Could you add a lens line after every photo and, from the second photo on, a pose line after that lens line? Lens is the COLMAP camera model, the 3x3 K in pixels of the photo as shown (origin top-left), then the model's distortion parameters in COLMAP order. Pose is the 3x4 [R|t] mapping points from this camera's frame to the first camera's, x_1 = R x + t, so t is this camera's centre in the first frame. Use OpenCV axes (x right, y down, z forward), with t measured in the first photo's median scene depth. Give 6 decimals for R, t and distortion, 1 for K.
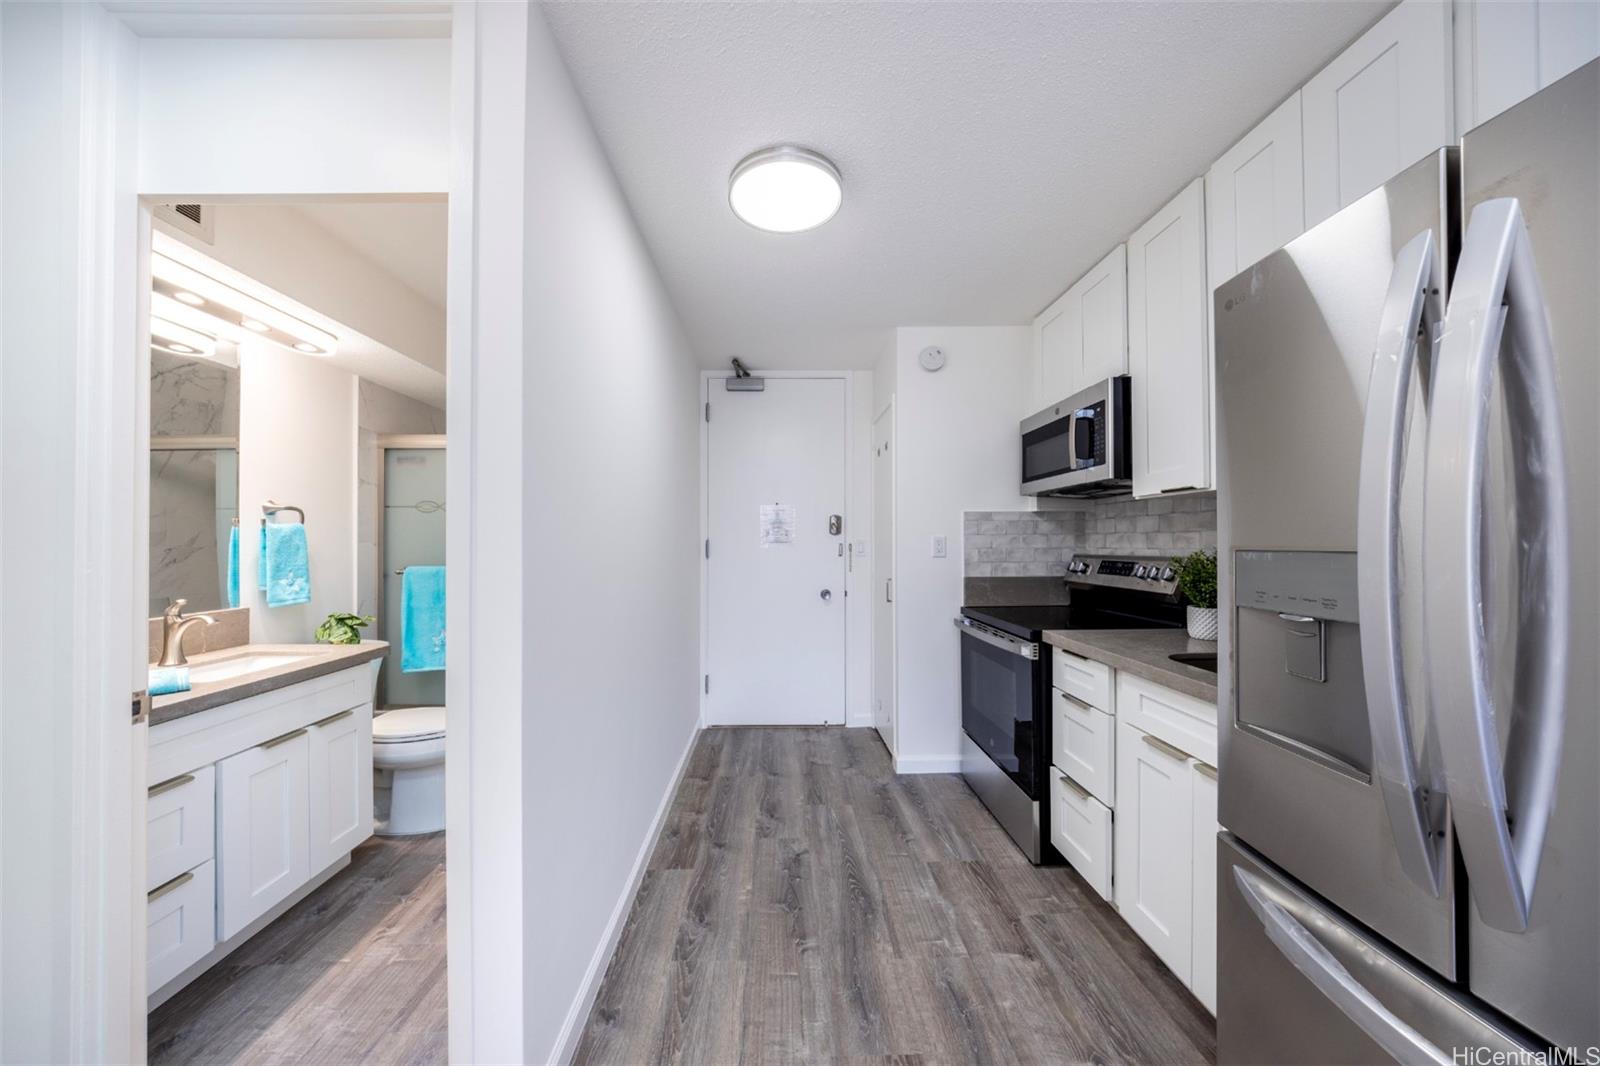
lens RADIAL K [[543.0, 0, 806.8], [0, 543.0, 542.9], [0, 0, 1]] dist [-0.009008, -0.000021]
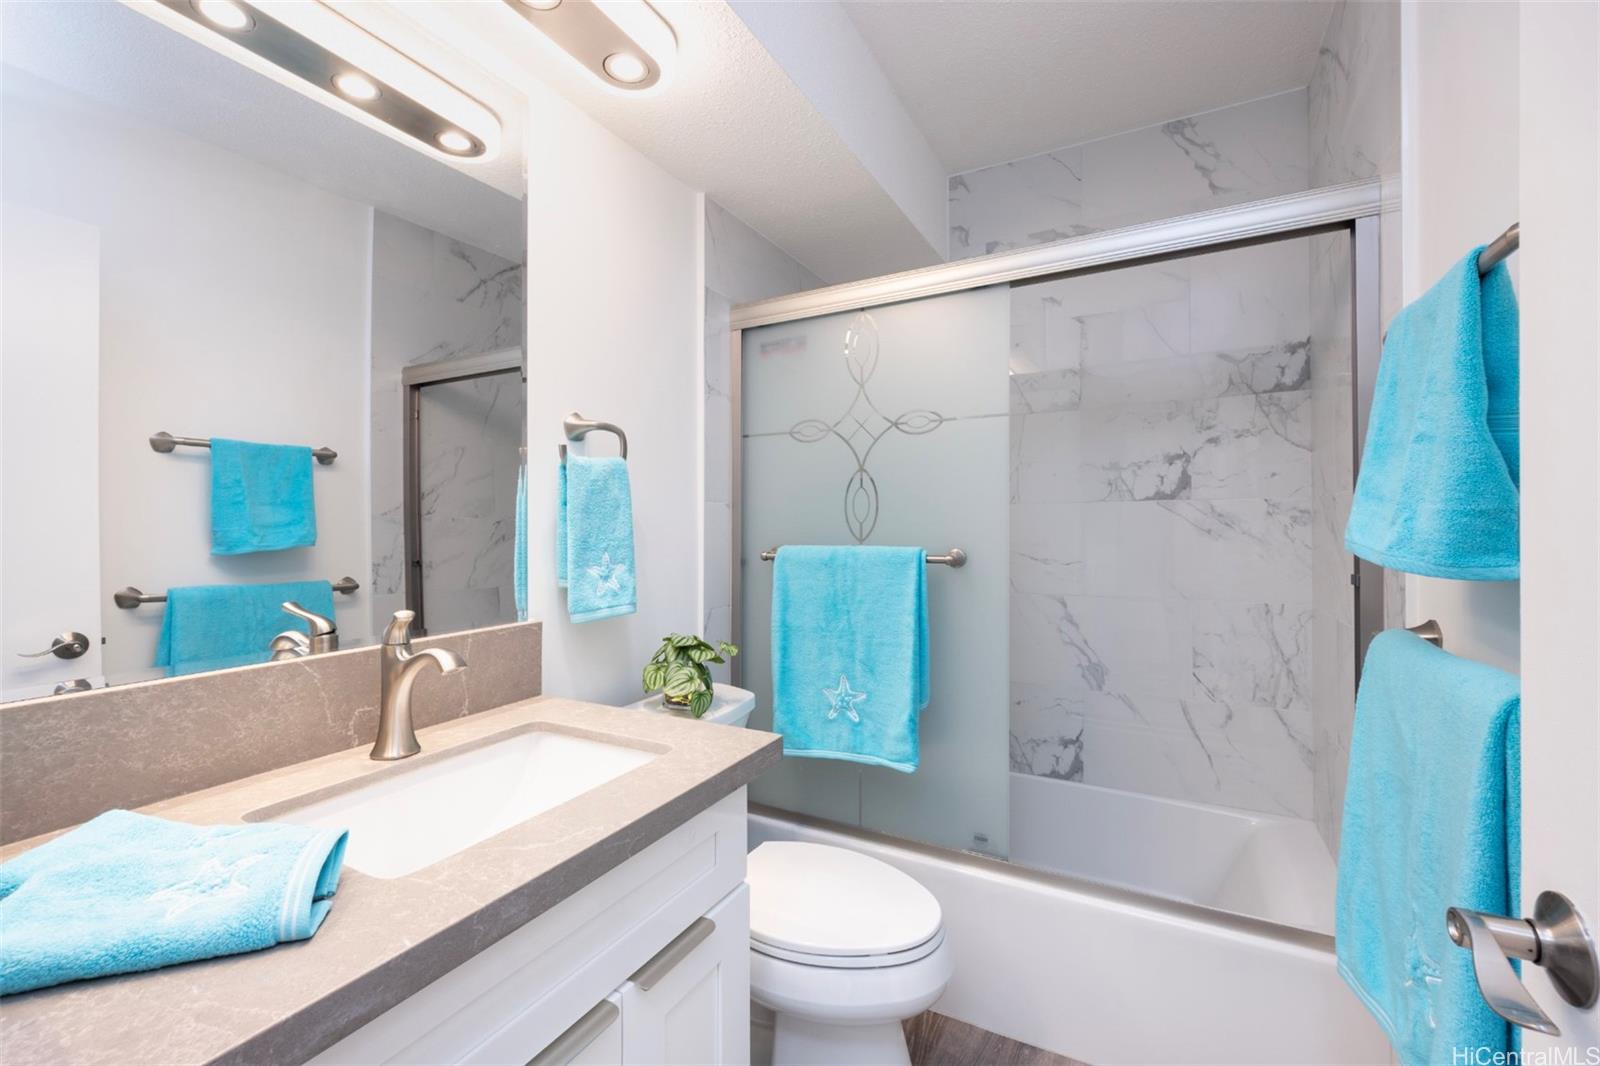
lens RADIAL K [[753.5, 0, 807.3], [0, 753.5, 521.4], [0, 0, 1]] dist [0.008449, -0.000034]
pose [[0.862177, -0.004025, -0.506590, -0.449783], [0.002322, 0.999989, -0.003992, 0.029035], [0.506601, 0.002265, 0.862178, 0.499889]]
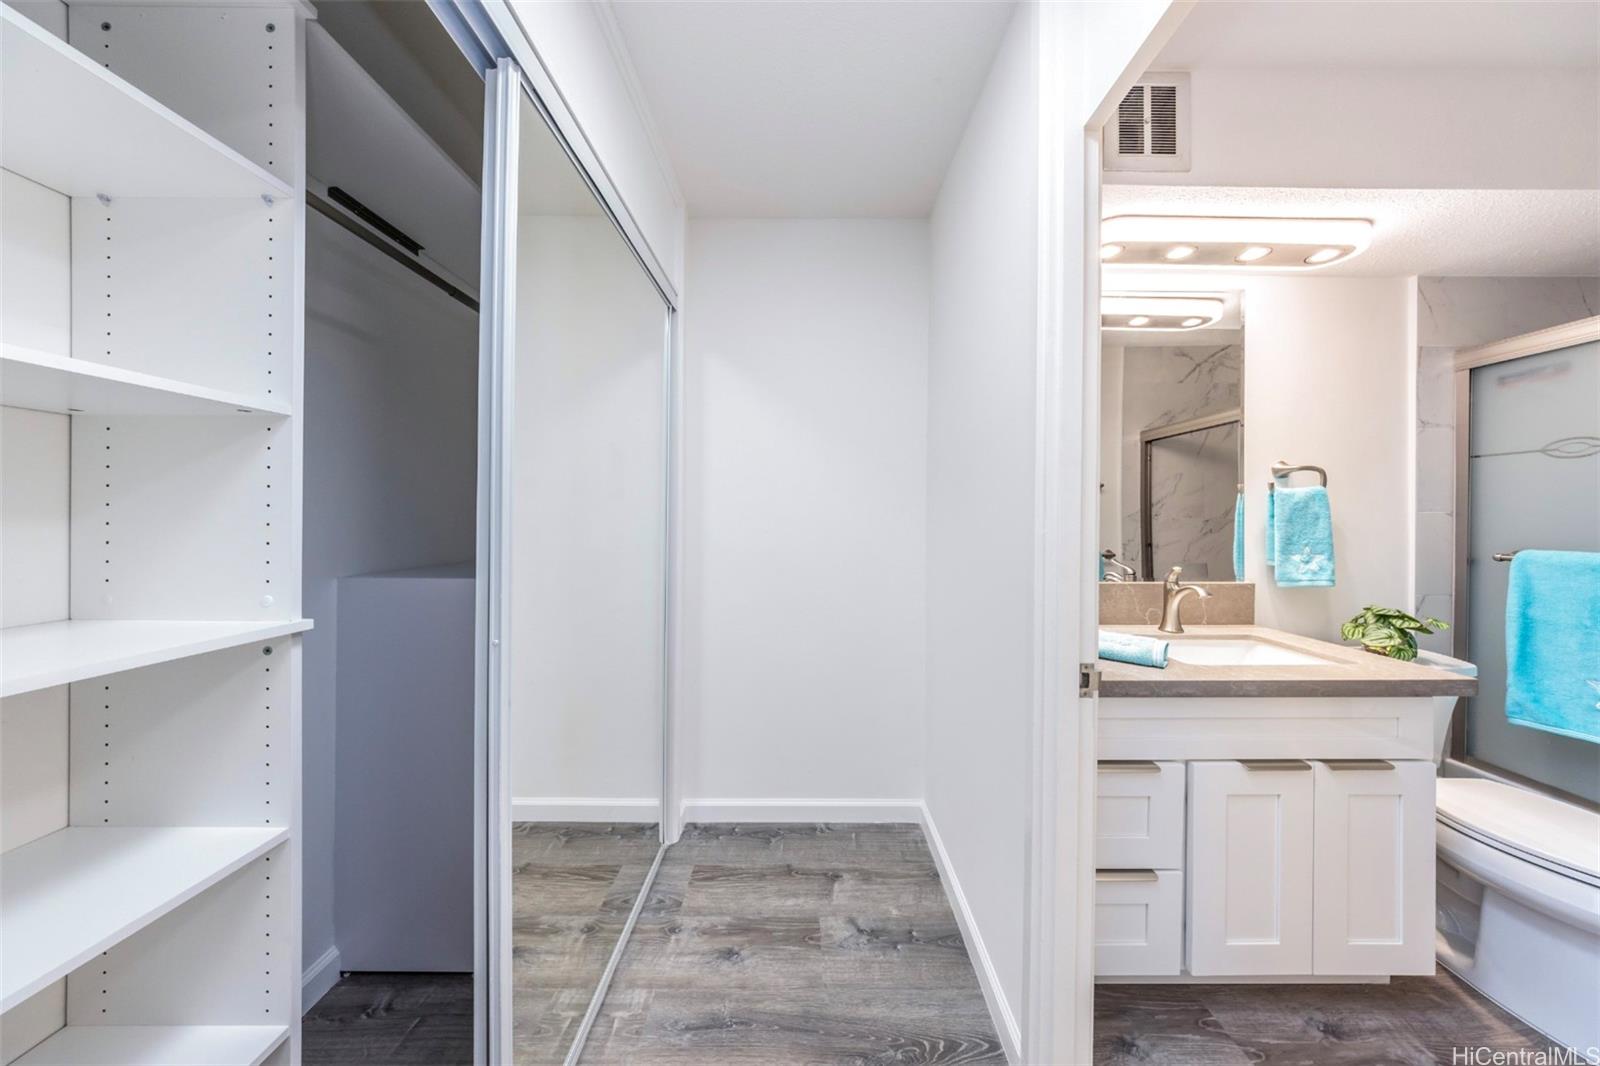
lens RADIAL K [[482.9, 0, 770.1], [0, 482.9, 514.2], [0, 0, 1]] dist [-0.002495, 0.000076]
pose [[-0.067806, -0.002032, -0.997696, -0.181996], [-0.004844, 0.999987, -0.001708, 0.010719], [0.997687, 0.004717, -0.067815, 0.246090]]
